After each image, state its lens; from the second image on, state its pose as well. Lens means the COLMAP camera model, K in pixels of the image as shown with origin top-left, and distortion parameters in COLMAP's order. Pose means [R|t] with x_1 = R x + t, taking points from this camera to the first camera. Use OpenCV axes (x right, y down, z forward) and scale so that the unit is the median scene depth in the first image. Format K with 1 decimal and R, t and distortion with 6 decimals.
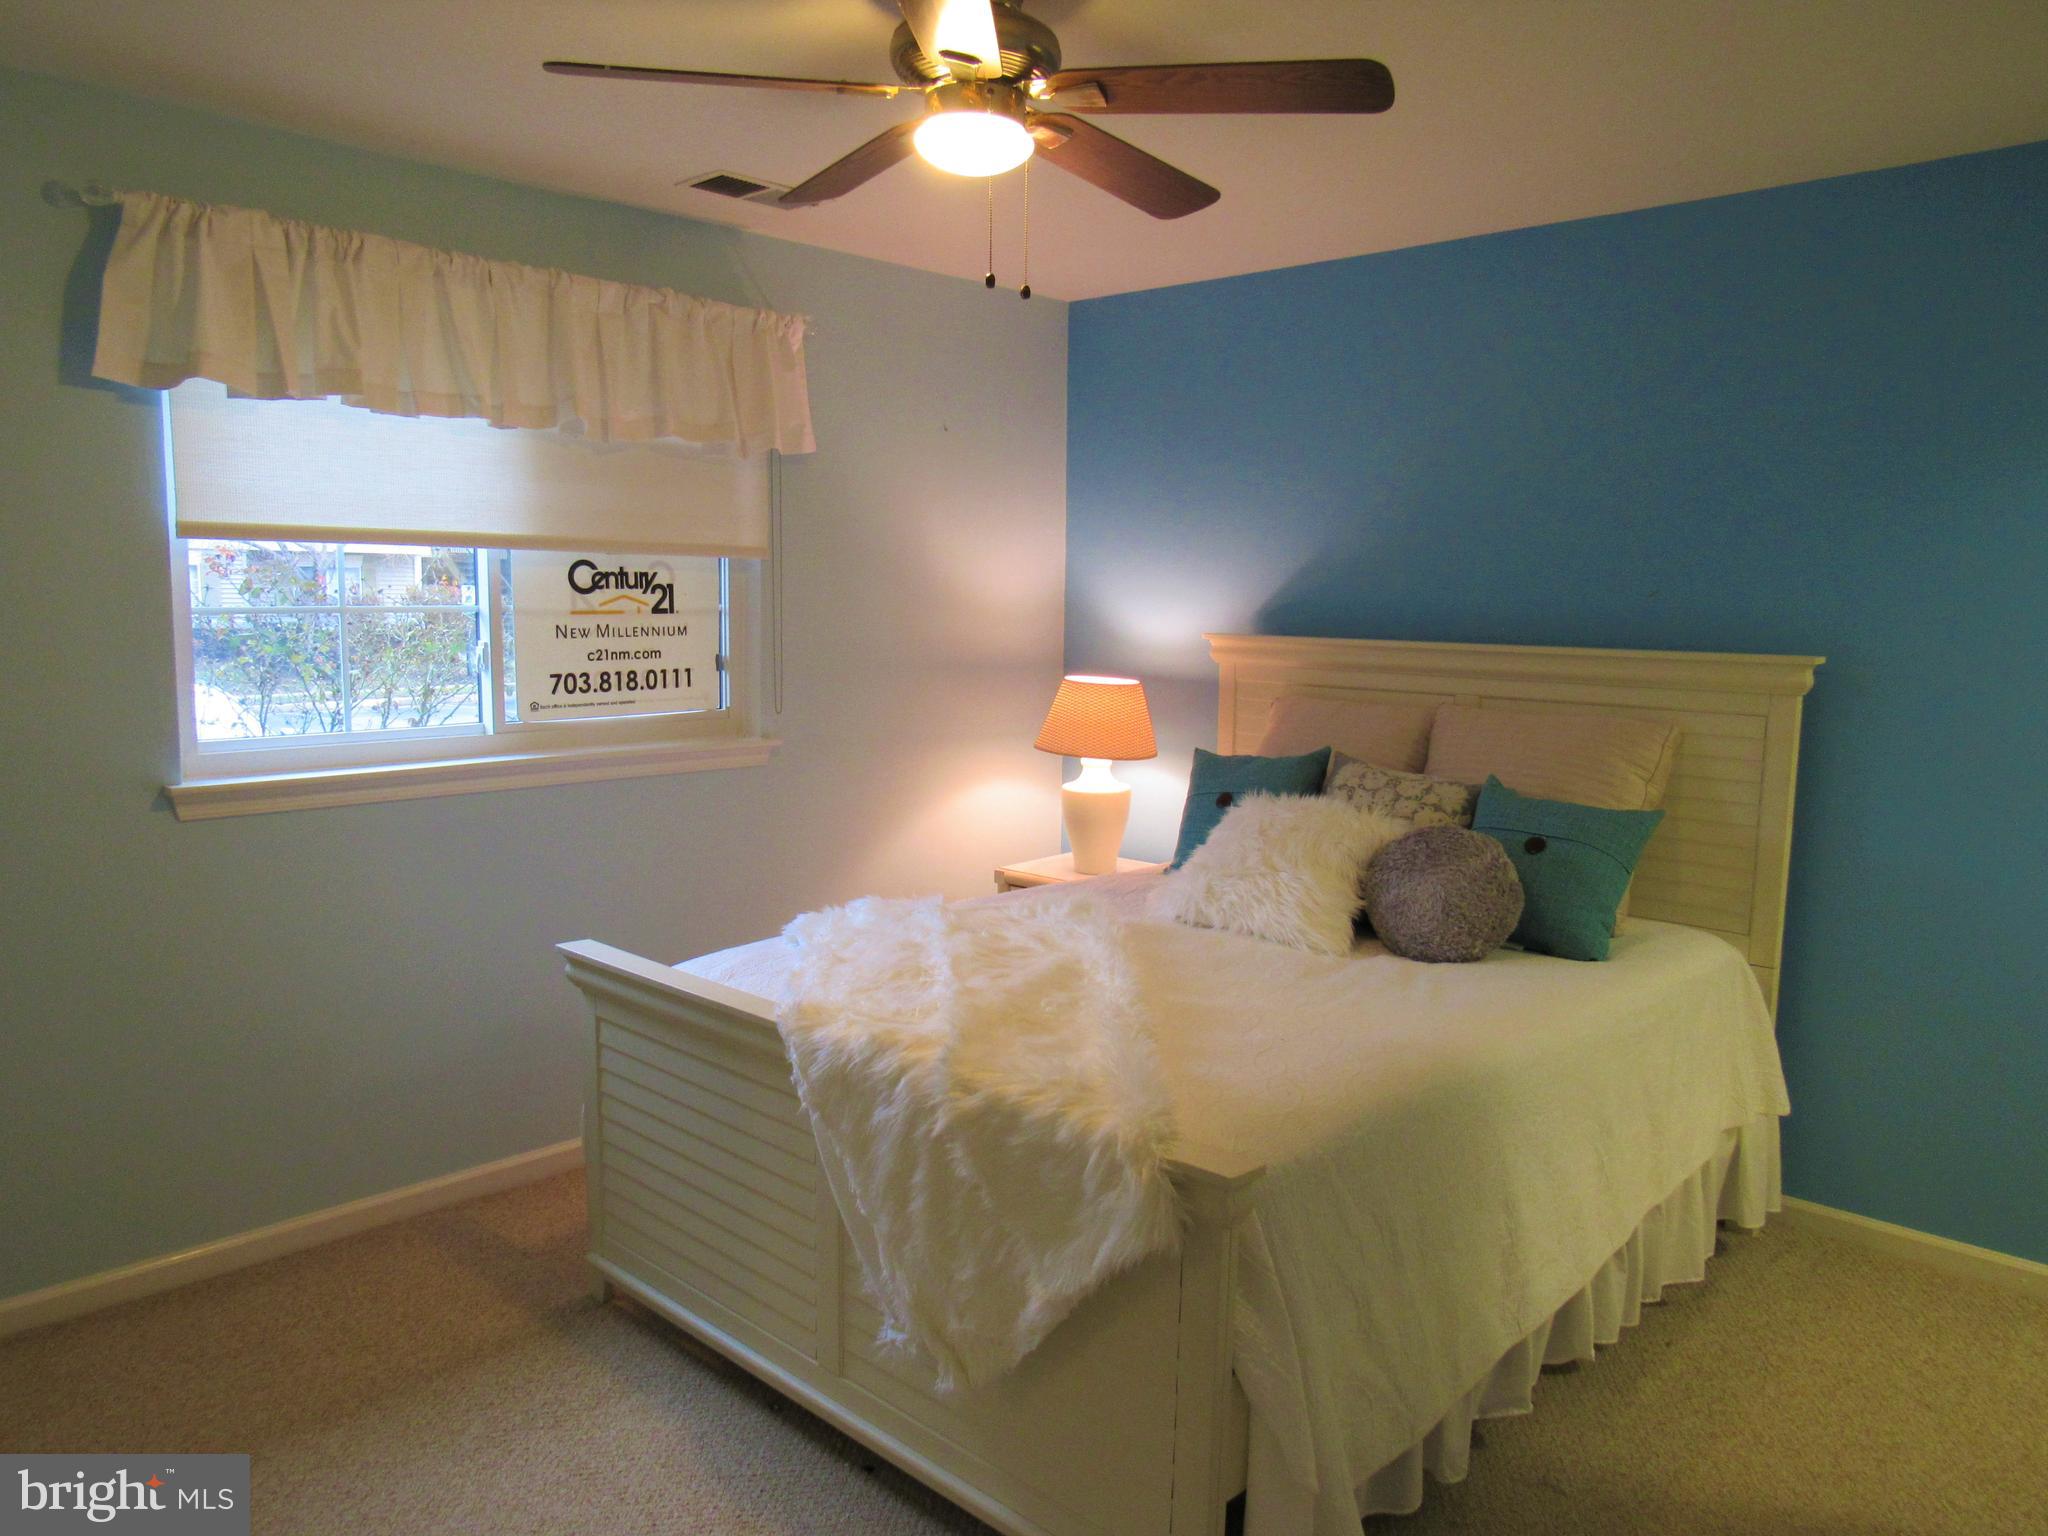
lens RADIAL K [[1470.9, 0, 1024.0], [0, 1470.9, 768.0], [0, 0, 1]] dist [-0.034839, 0.005080]
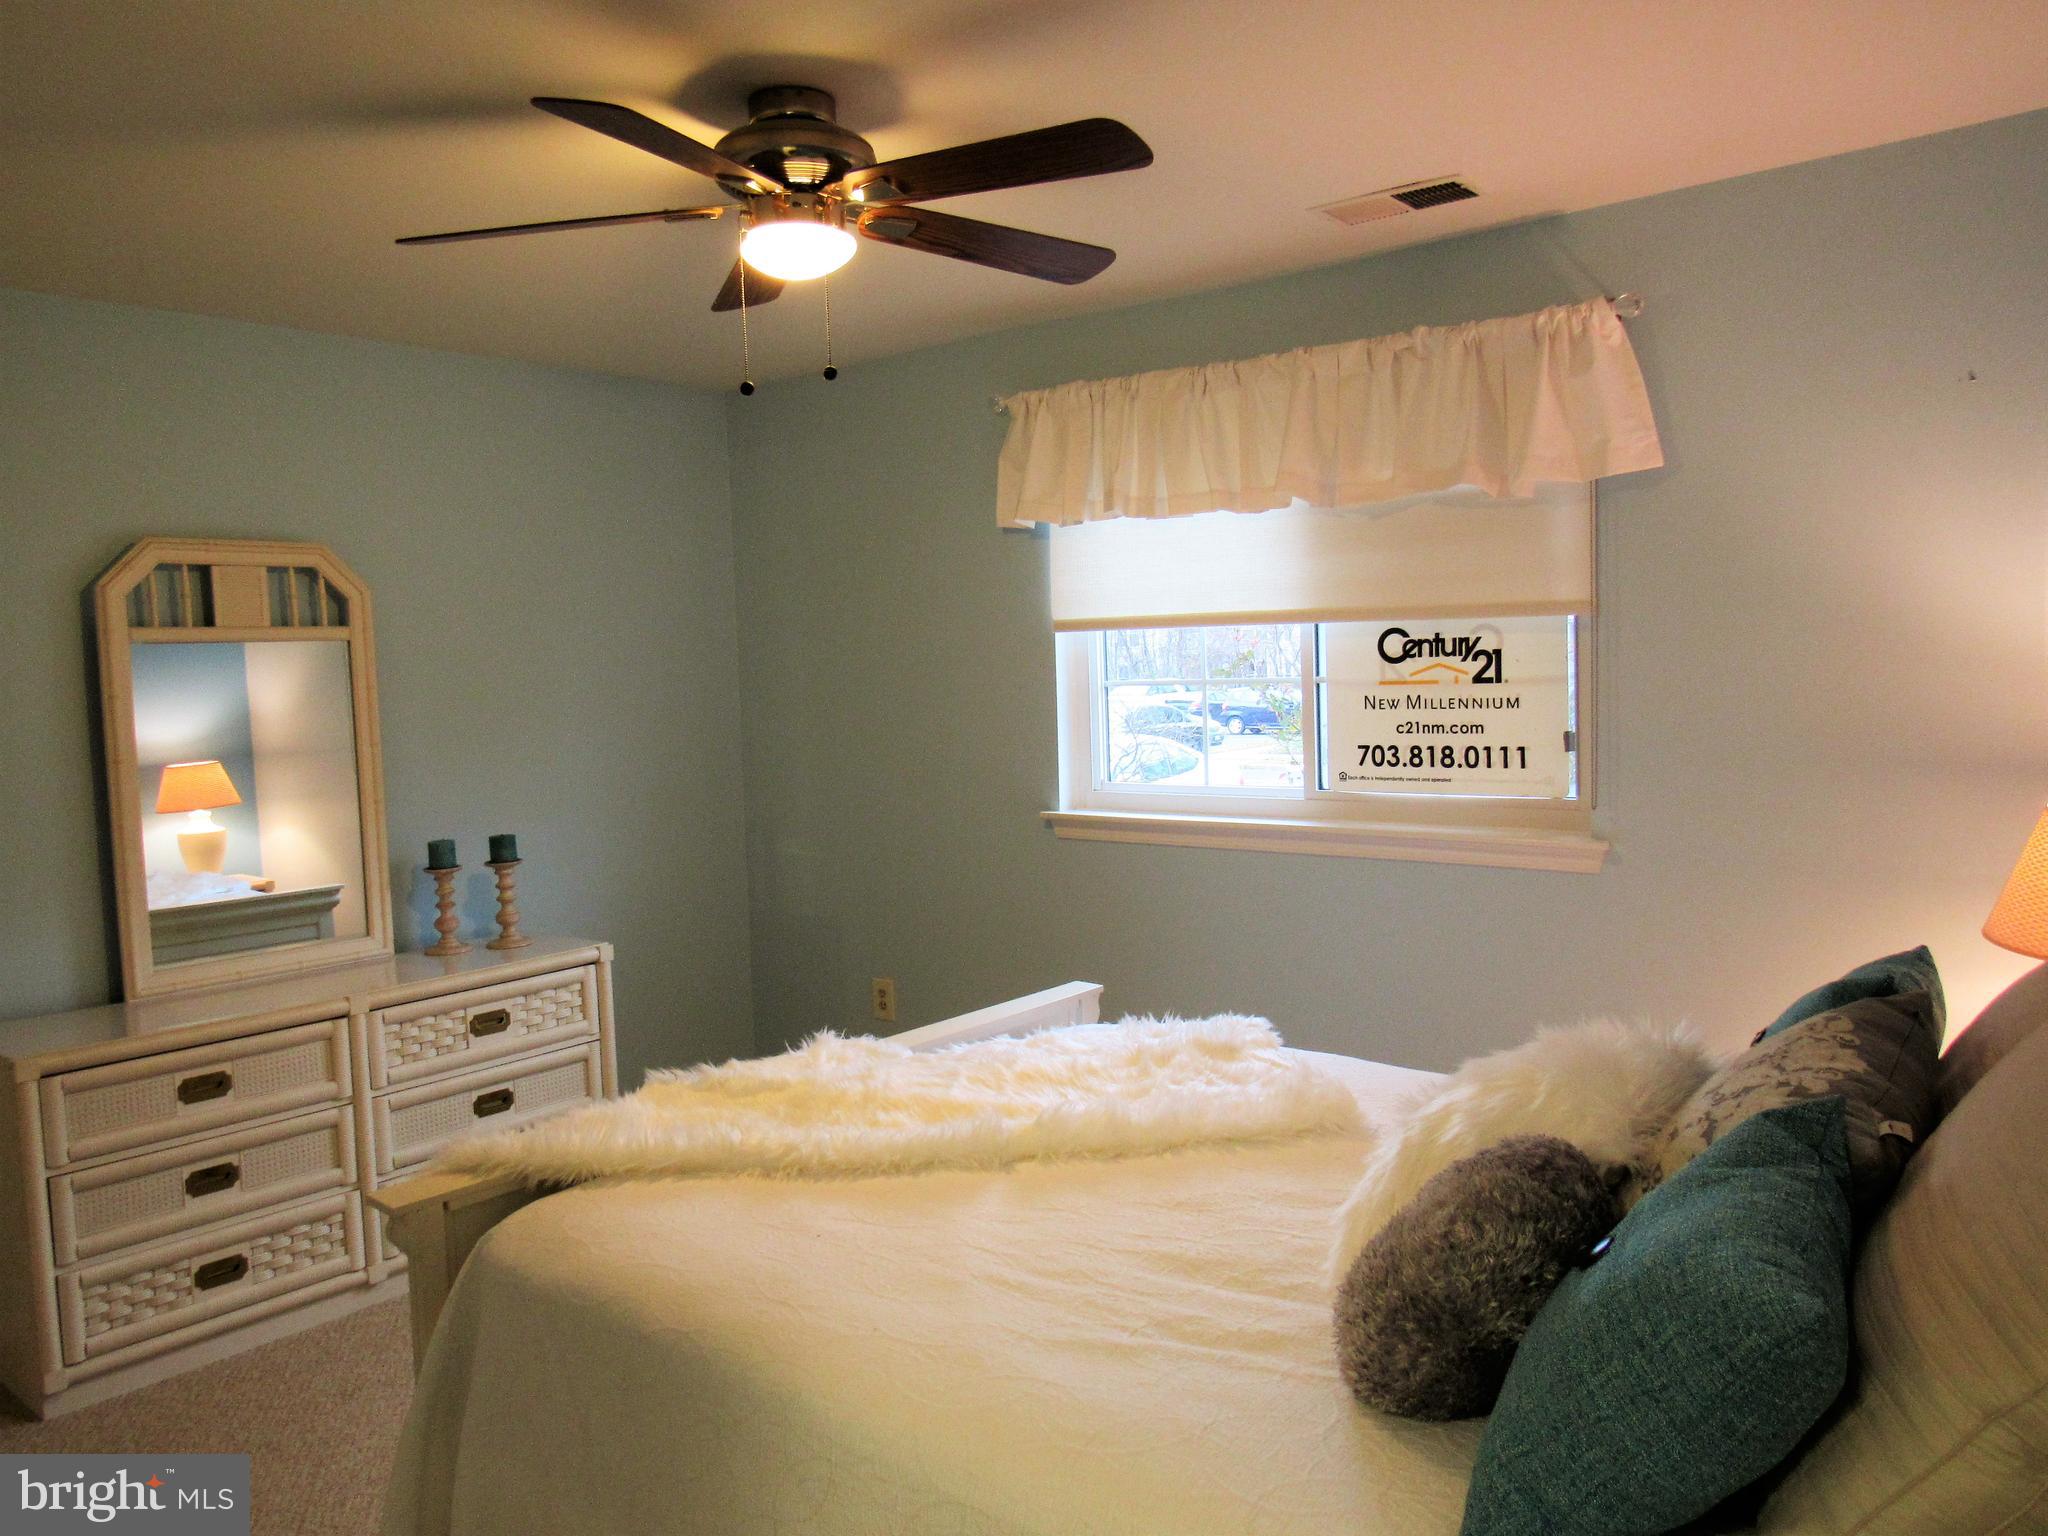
lens RADIAL K [[1470.9, 0, 1024.0], [0, 1470.9, 768.0], [0, 0, 1]] dist [-0.034839, 0.005080]
pose [[0.073838, 0.056983, -0.995641, 0.628641], [-0.092162, 0.994484, 0.050082, -0.075182], [0.993003, 0.088062, 0.078683, 0.678336]]
